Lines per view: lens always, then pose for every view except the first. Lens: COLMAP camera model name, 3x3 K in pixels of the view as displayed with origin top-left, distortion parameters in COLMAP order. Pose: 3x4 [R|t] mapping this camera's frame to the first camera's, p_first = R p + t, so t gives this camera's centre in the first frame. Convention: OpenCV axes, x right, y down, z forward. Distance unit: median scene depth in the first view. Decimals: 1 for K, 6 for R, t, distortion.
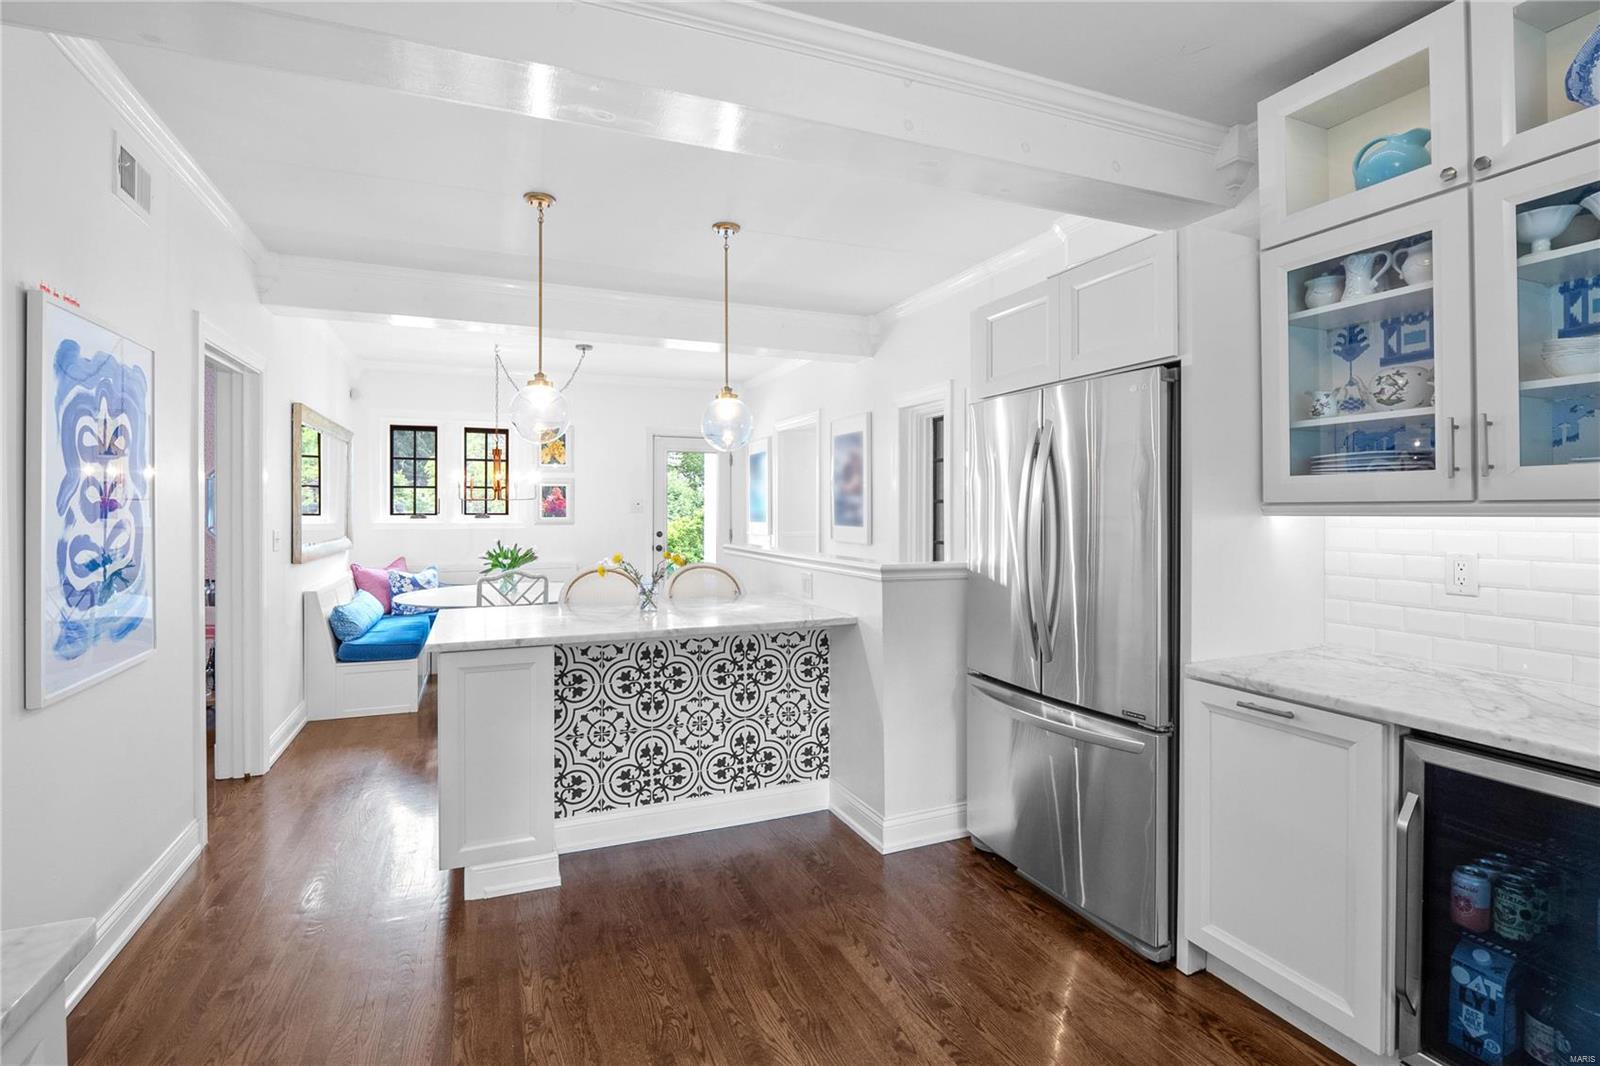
lens RADIAL K [[767.3, 0, 797.7], [0, 767.3, 513.3], [0, 0, 1]] dist [0.001785, -0.012026]
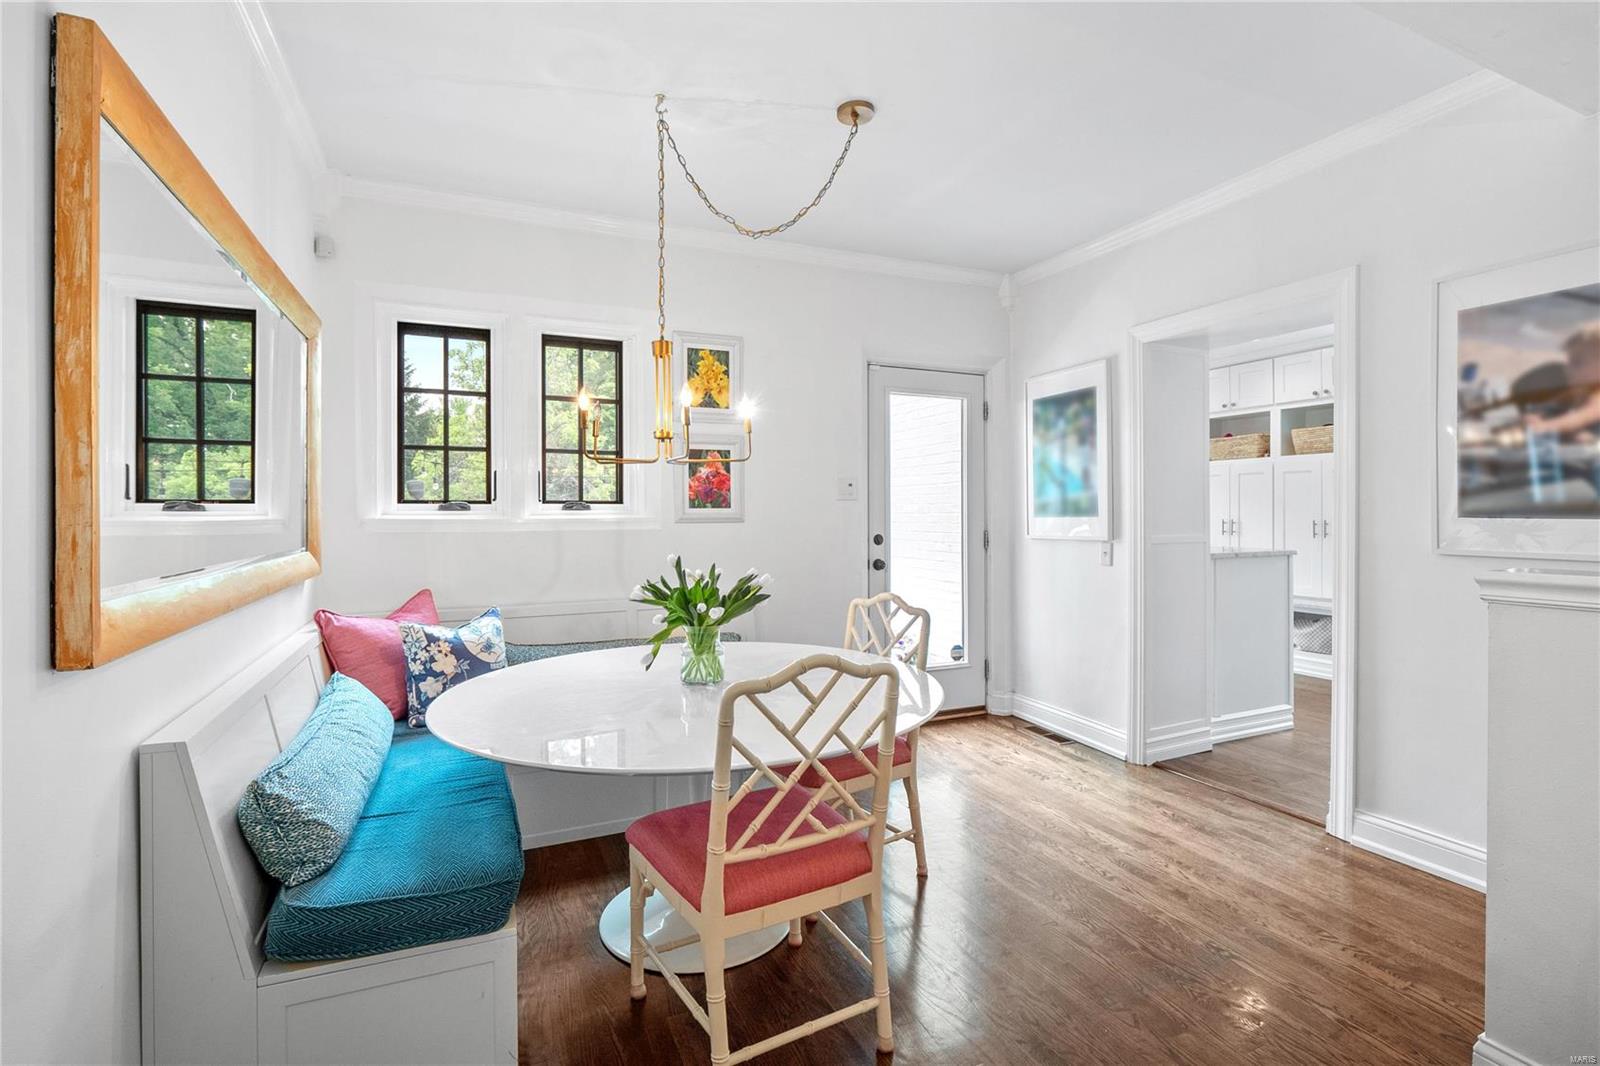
lens RADIAL K [[767.3, 0, 797.7], [0, 767.3, 513.3], [0, 0, 1]] dist [0.001785, -0.012026]
pose [[0.999779, -0.003693, 0.020707, -0.305714], [0.003801, 0.999979, -0.005188, 0.013074], [-0.020687, 0.005266, 0.999772, 0.538361]]
